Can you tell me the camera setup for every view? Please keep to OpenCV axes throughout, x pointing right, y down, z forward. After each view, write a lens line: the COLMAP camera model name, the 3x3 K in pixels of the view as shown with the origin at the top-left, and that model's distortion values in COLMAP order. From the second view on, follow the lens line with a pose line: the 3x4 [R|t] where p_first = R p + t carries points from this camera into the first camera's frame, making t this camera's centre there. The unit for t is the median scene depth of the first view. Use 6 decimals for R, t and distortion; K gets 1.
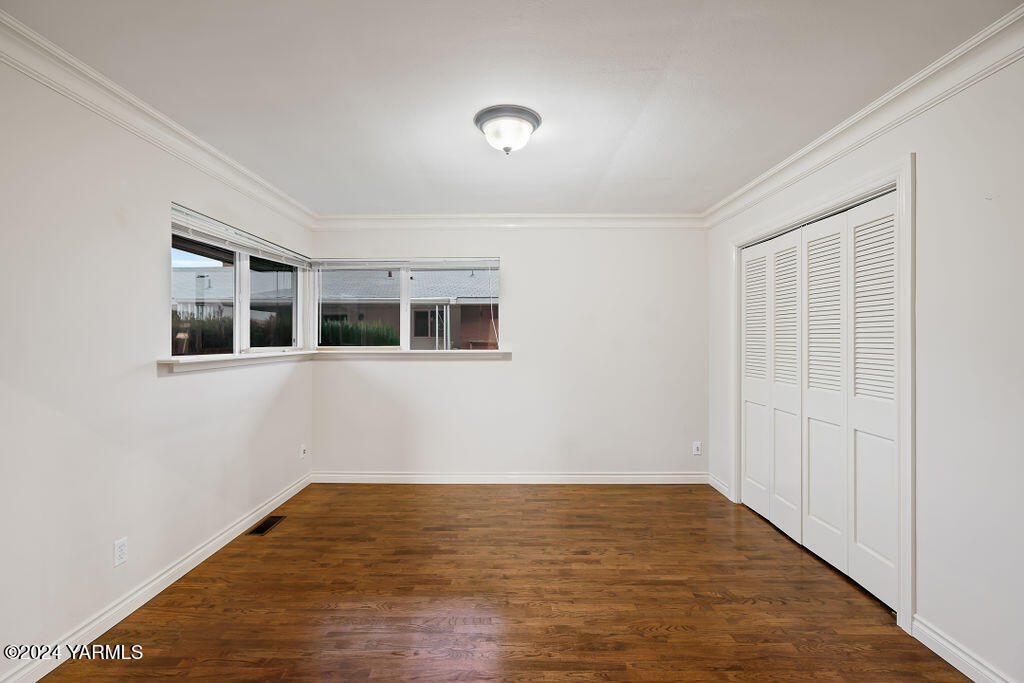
lens RADIAL K [[461.0, 0, 508.7], [0, 461.0, 344.8], [0, 0, 1]] dist [-0.001685, 0.000036]
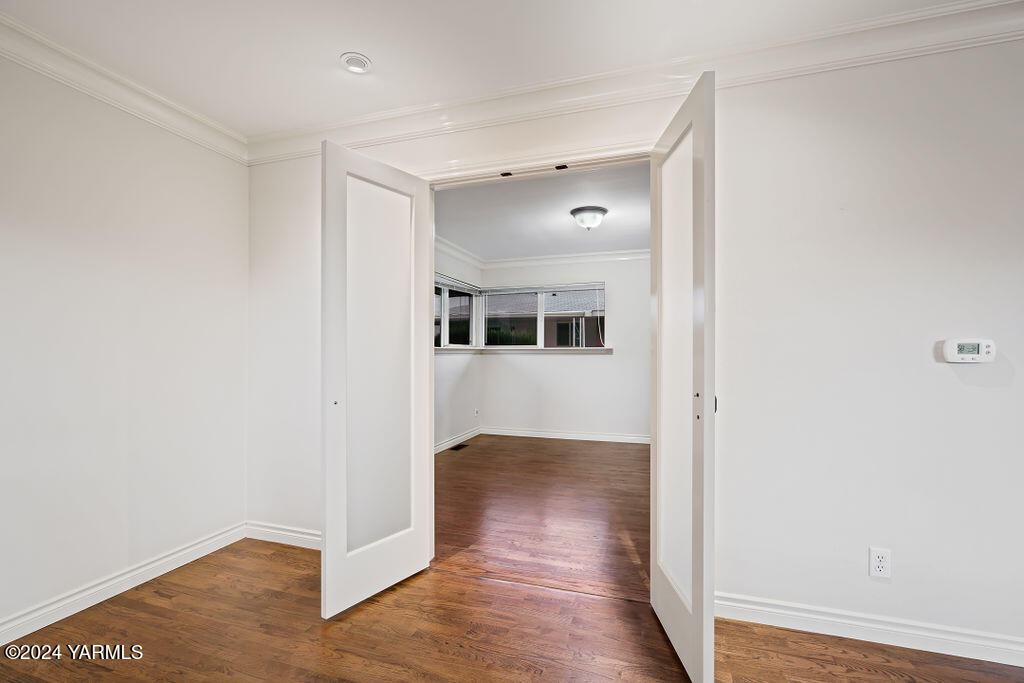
lens RADIAL K [[464.3, 0, 507.2], [0, 464.3, 354.2], [0, 0, 1]] dist [-0.001286, -0.000300]
pose [[0.948517, 0.001777, -0.316720, 0.147106], [-0.004916, 0.999946, -0.009112, 0.046978], [0.316687, 0.010200, 0.948475, -0.444628]]
